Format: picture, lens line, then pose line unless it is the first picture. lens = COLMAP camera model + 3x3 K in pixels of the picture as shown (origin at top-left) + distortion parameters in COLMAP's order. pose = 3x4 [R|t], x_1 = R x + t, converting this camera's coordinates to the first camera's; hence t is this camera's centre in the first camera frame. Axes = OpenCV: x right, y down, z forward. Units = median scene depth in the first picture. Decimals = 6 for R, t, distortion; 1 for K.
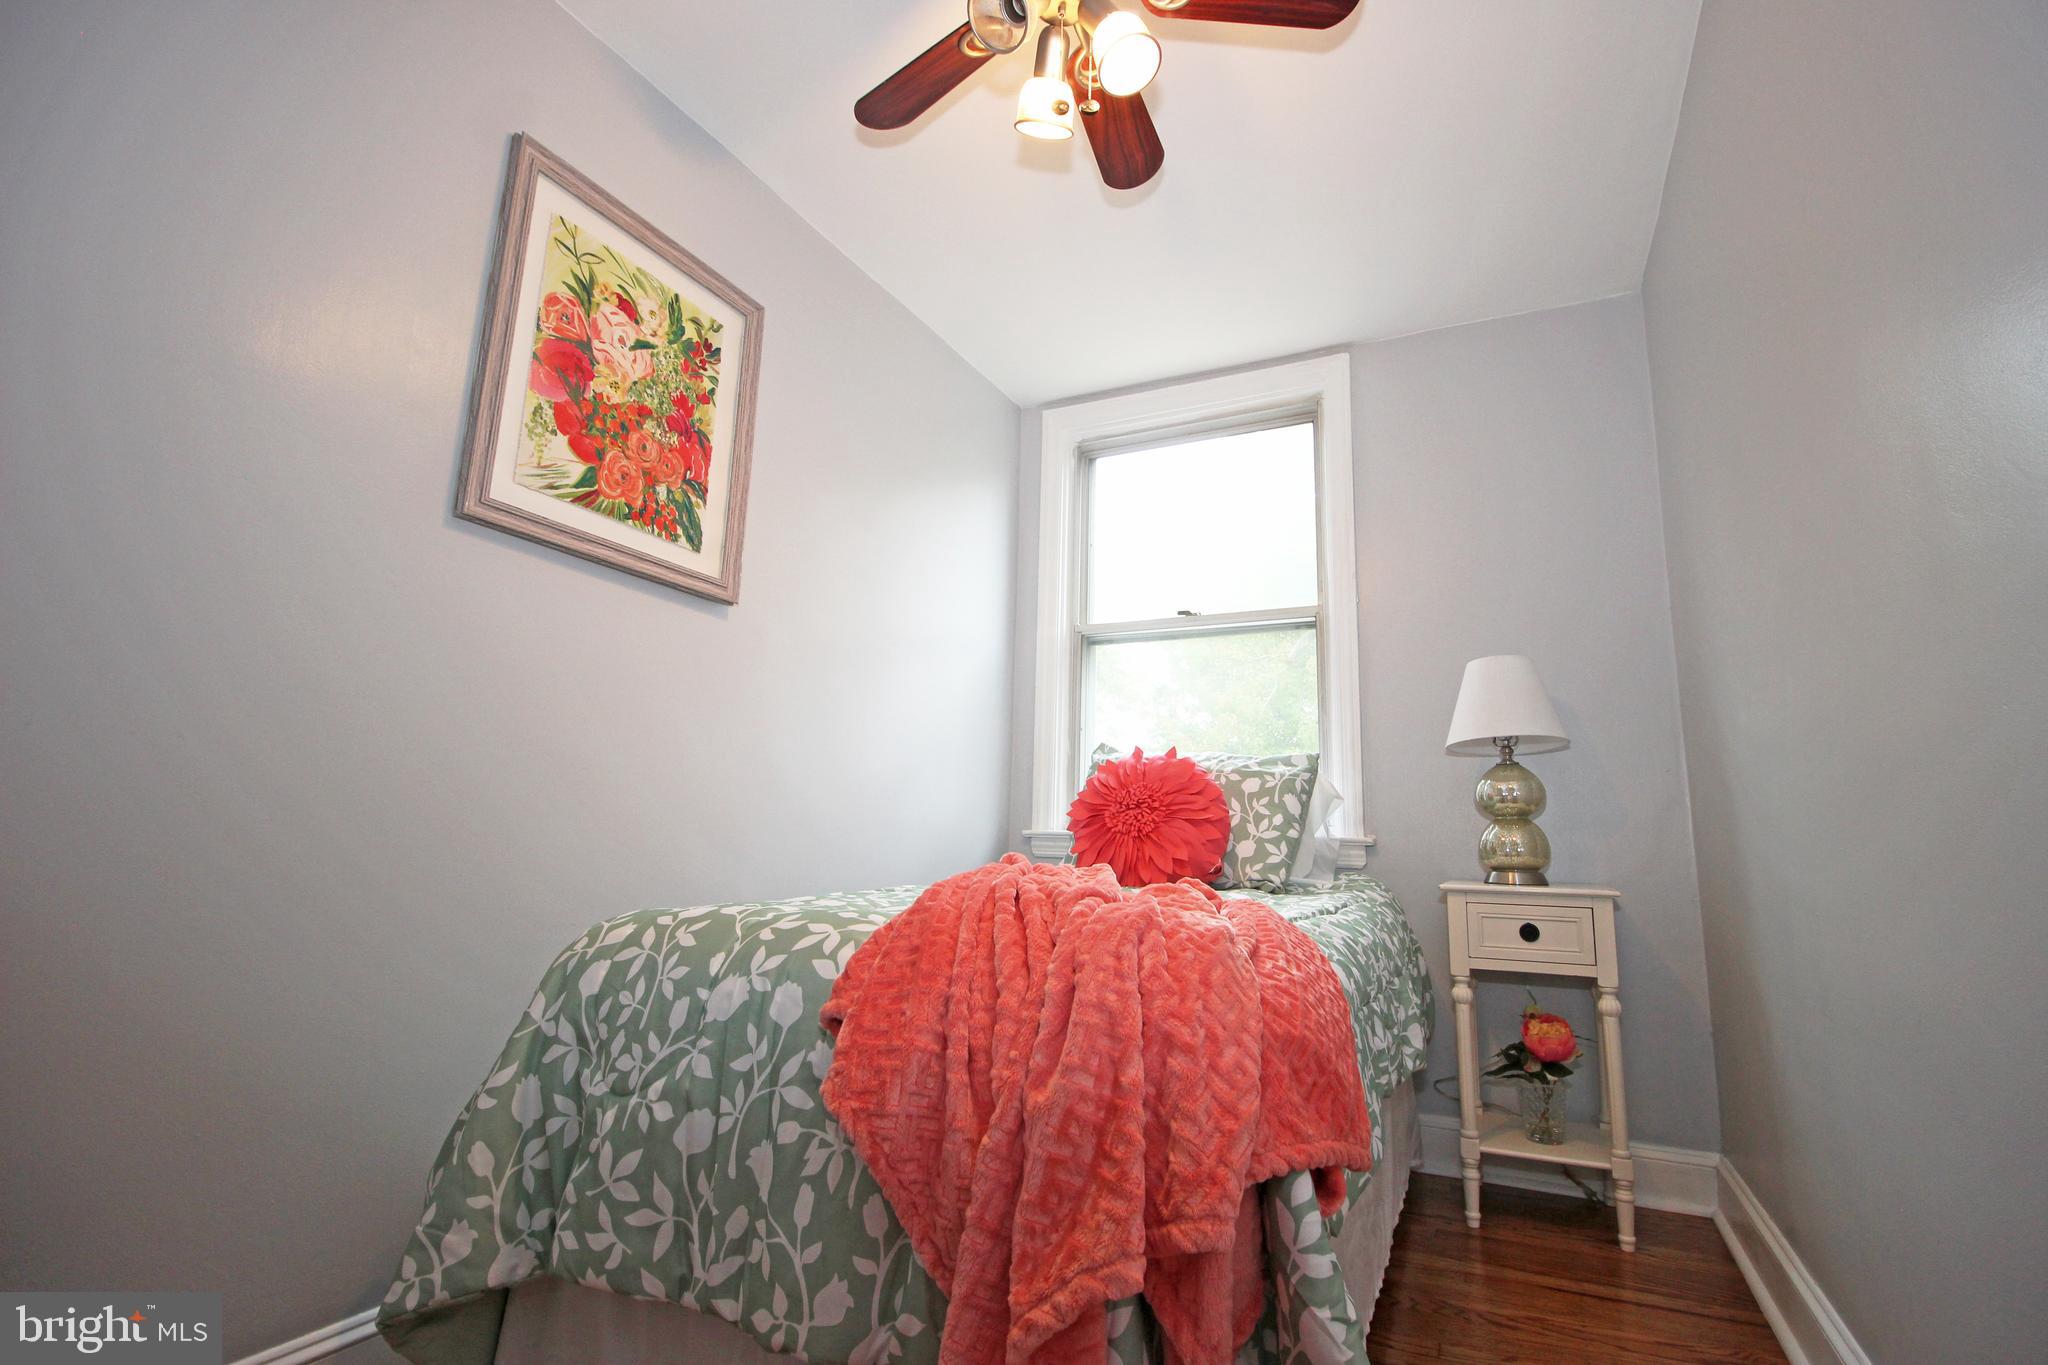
lens RADIAL K [[964.2, 0, 1028.4], [0, 964.2, 678.2], [0, 0, 1]] dist [-0.007251, -0.001679]
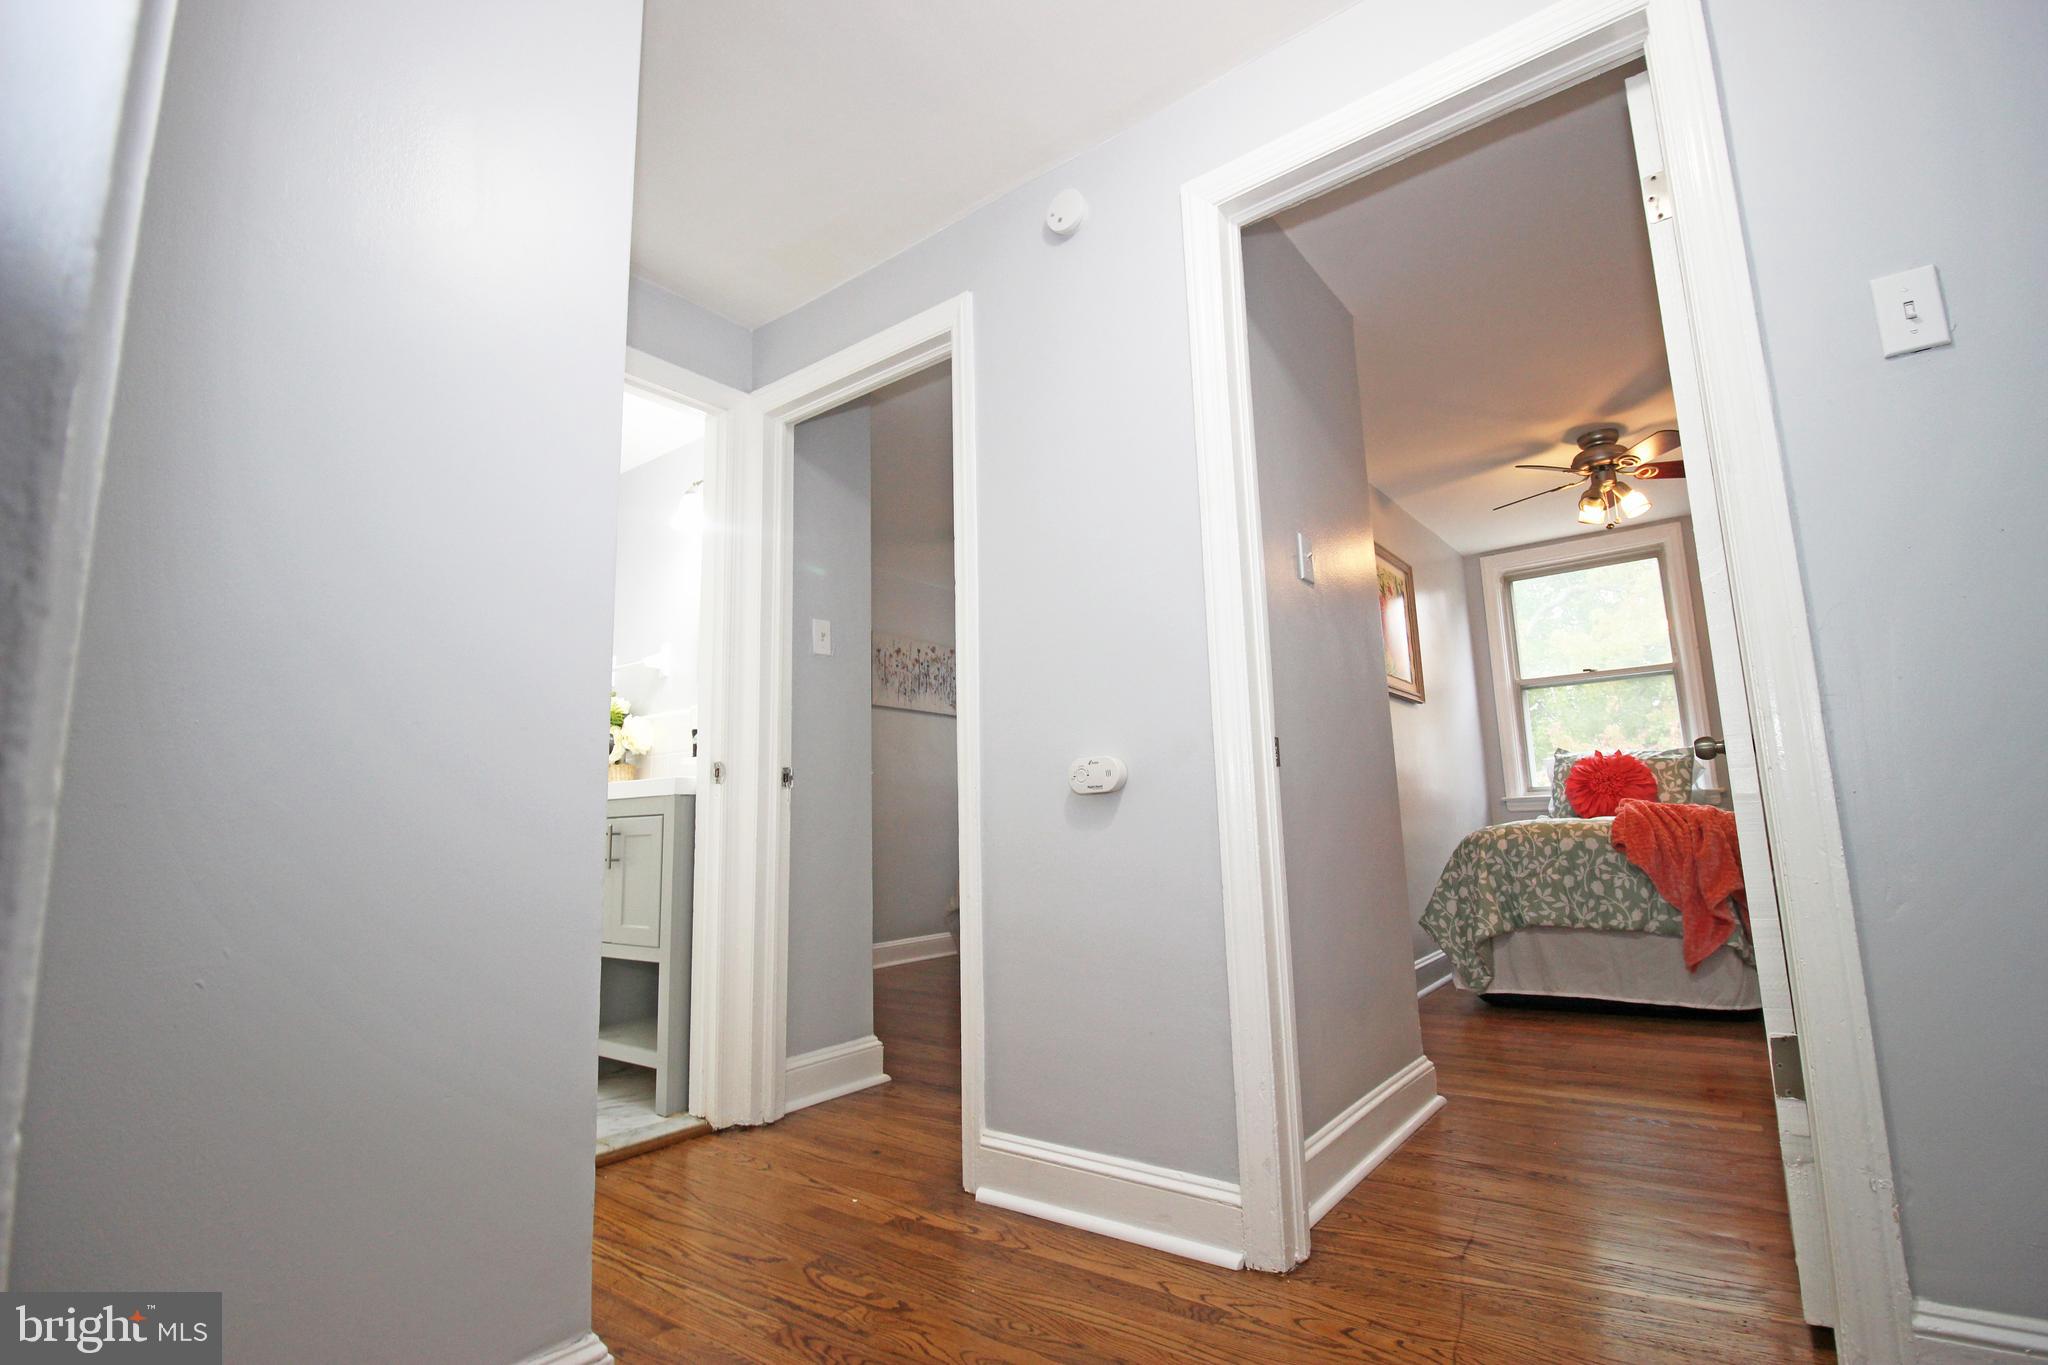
lens RADIAL K [[964.2, 0, 1023.0], [0, 964.2, 676.7], [0, 0, 1]] dist [-0.007251, -0.001679]
pose [[0.979900, -0.084899, -0.180521, -0.997555], [0.086650, 0.996237, 0.001819, -0.276551], [0.179688, -0.017424, 0.983569, -1.730112]]
